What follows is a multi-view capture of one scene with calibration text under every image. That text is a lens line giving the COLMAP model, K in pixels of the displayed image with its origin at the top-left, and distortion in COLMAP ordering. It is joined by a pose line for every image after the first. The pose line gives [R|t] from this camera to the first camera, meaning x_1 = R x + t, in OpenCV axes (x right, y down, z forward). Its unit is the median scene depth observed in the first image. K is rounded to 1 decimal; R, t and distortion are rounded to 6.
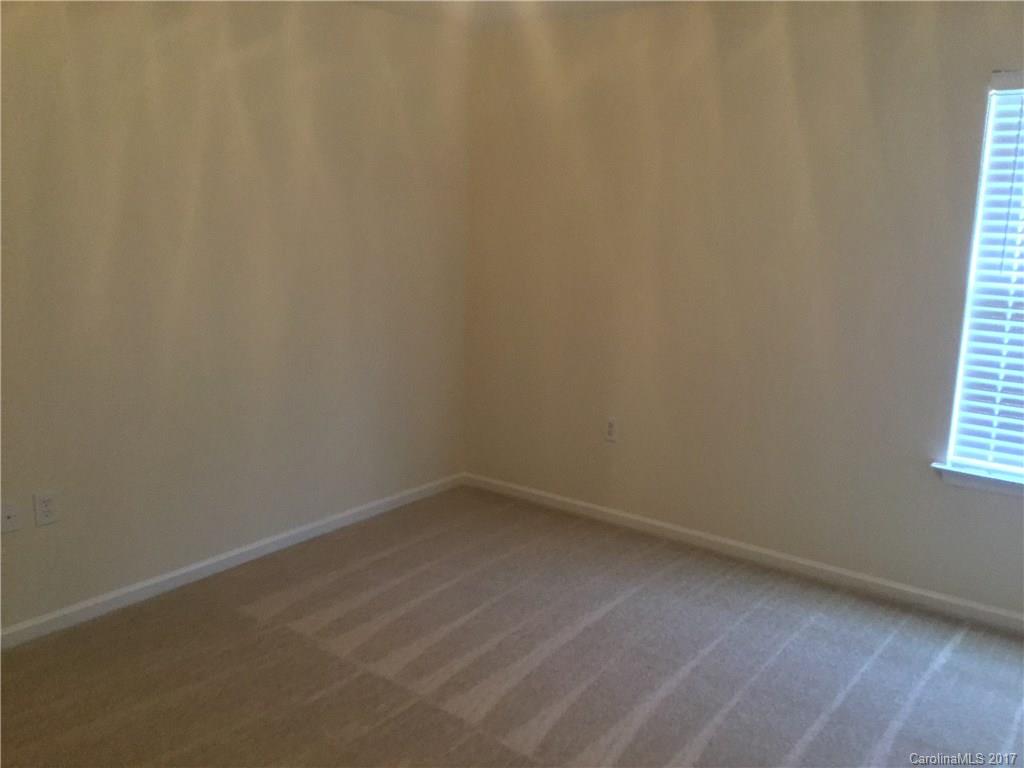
lens RADIAL K [[921.1, 0, 512.0], [0, 921.1, 384.0], [0, 0, 1]] dist [0.089990, -0.176764]
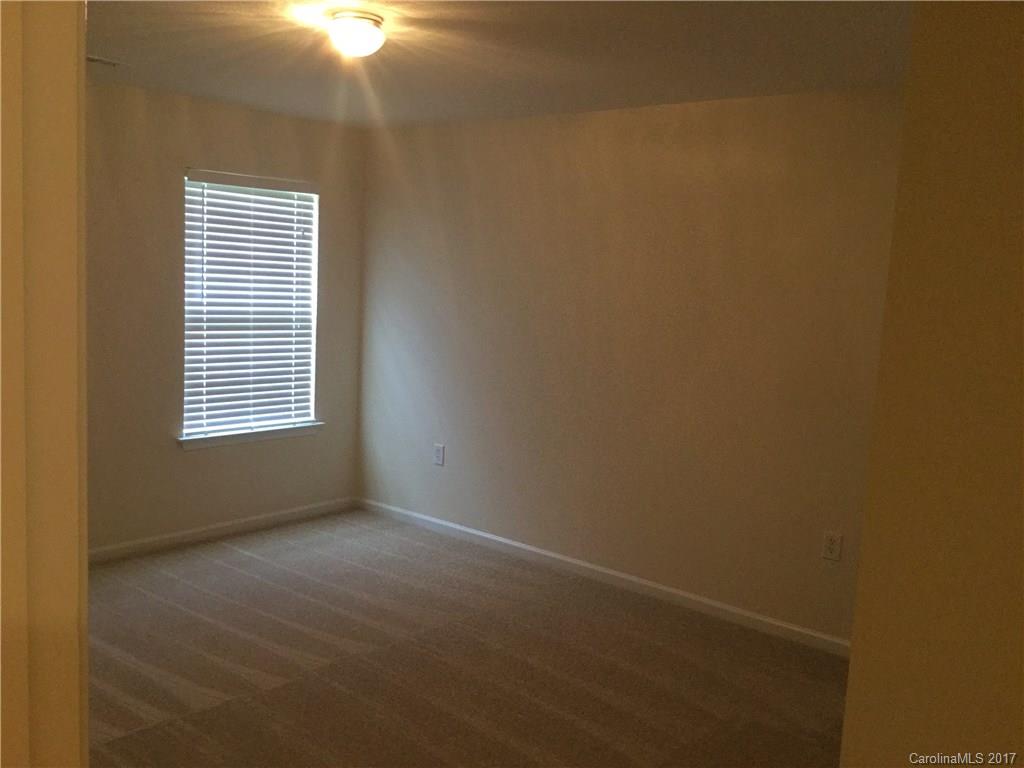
lens RADIAL K [[921.1, 0, 512.0], [0, 921.1, 384.0], [0, 0, 1]] dist [0.089990, -0.176764]
pose [[0.051793, -0.137996, 0.989078, -0.921321], [0.138055, 0.981887, 0.129764, -0.108843], [-0.989069, 0.129827, 0.069906, 0.415909]]
